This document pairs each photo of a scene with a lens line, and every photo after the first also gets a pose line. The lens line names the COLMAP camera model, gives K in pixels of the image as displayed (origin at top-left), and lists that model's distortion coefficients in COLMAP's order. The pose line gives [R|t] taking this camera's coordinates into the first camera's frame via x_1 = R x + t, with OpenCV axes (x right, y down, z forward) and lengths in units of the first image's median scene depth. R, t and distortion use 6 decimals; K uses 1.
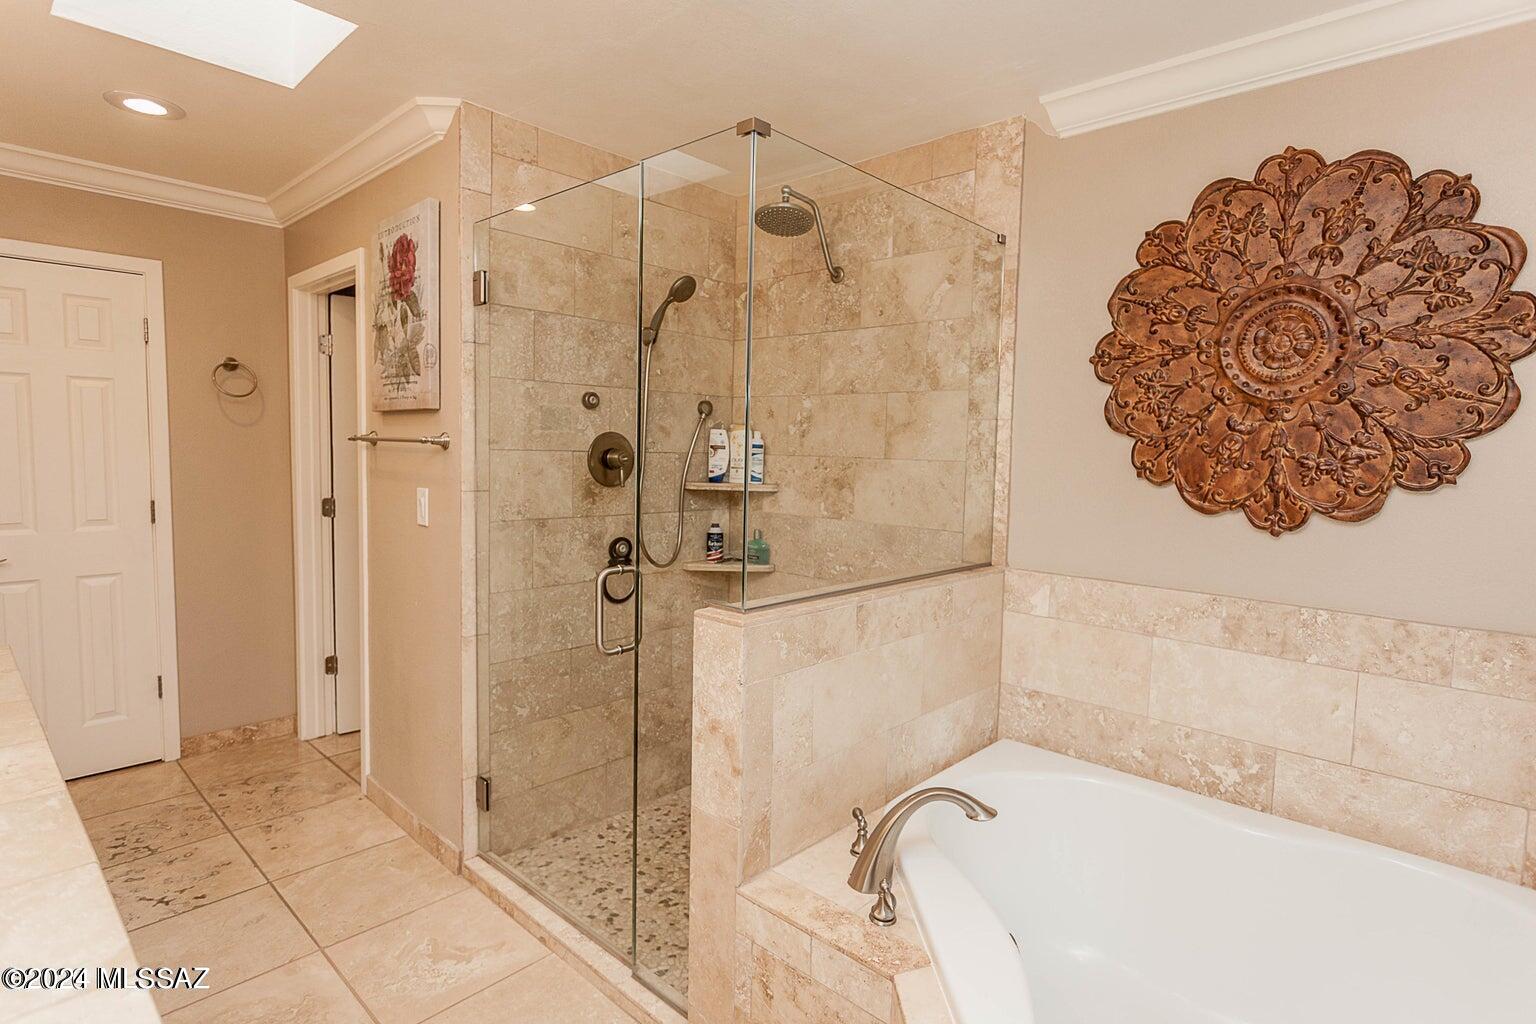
lens RADIAL K [[777.9, 0, 768.0], [0, 777.9, 512.0], [0, 0, 1]] dist [-0.002594, -0.000467]
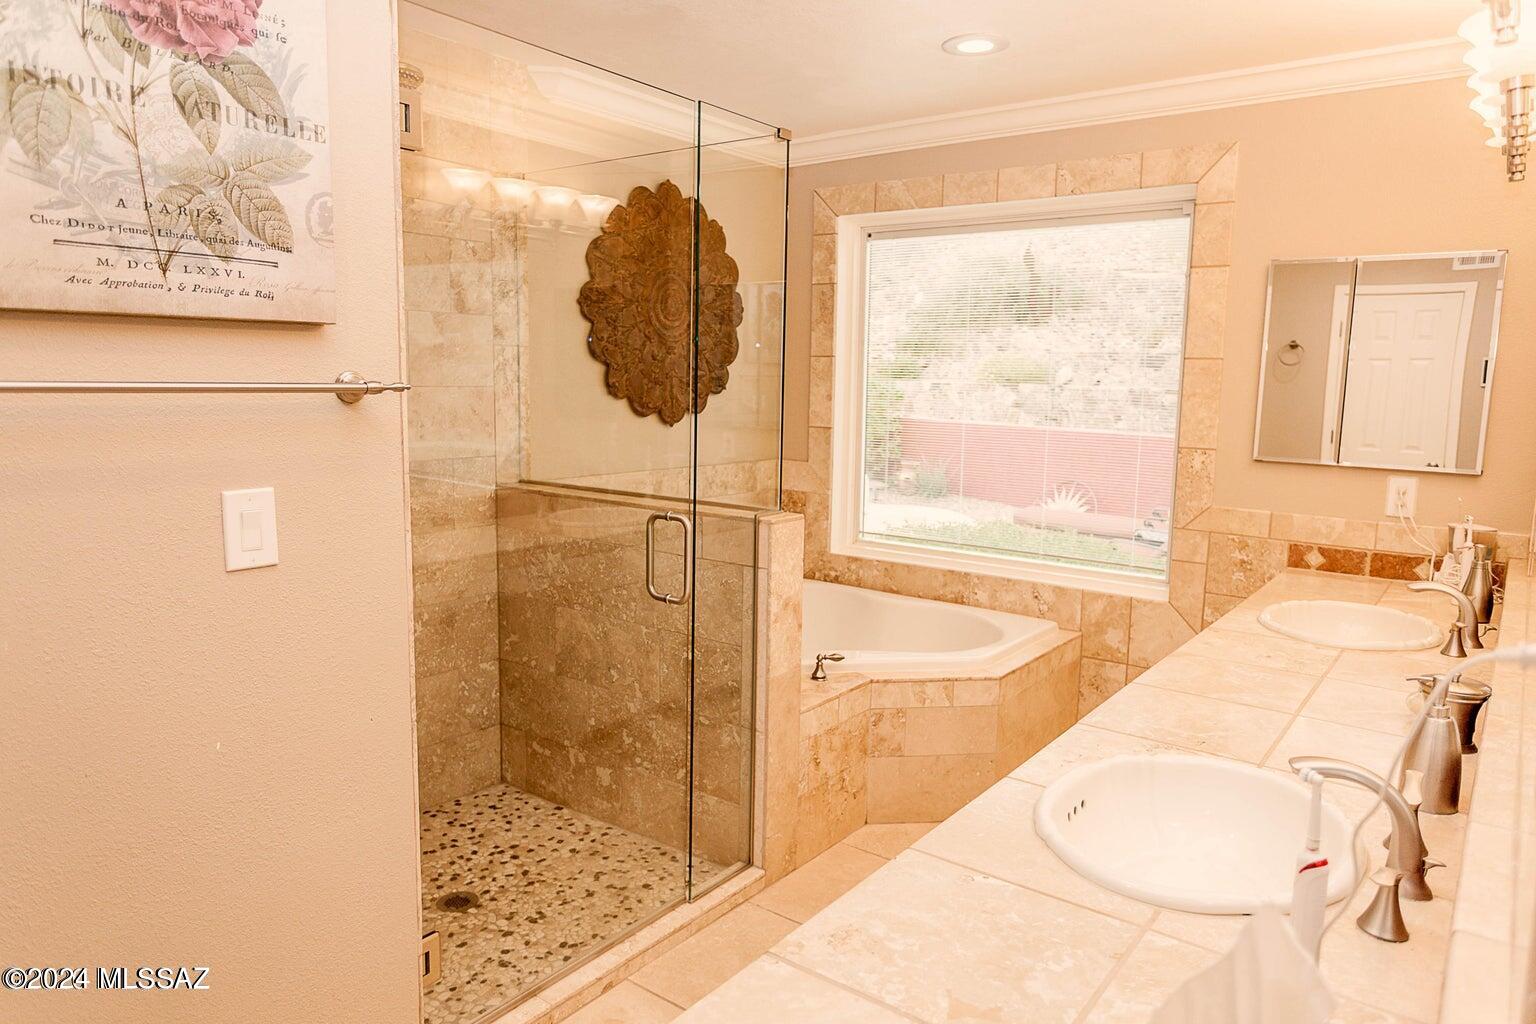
lens RADIAL K [[1011.8, 0, 768.0], [0, 1011.8, 512.0], [0, 0, 1]] dist [0.003607, -0.000566]
pose [[-0.094911, -0.162838, 0.982077, -1.287242], [0.061072, 0.983720, 0.169012, -0.121306], [-0.993611, 0.076019, -0.083421, 0.881236]]
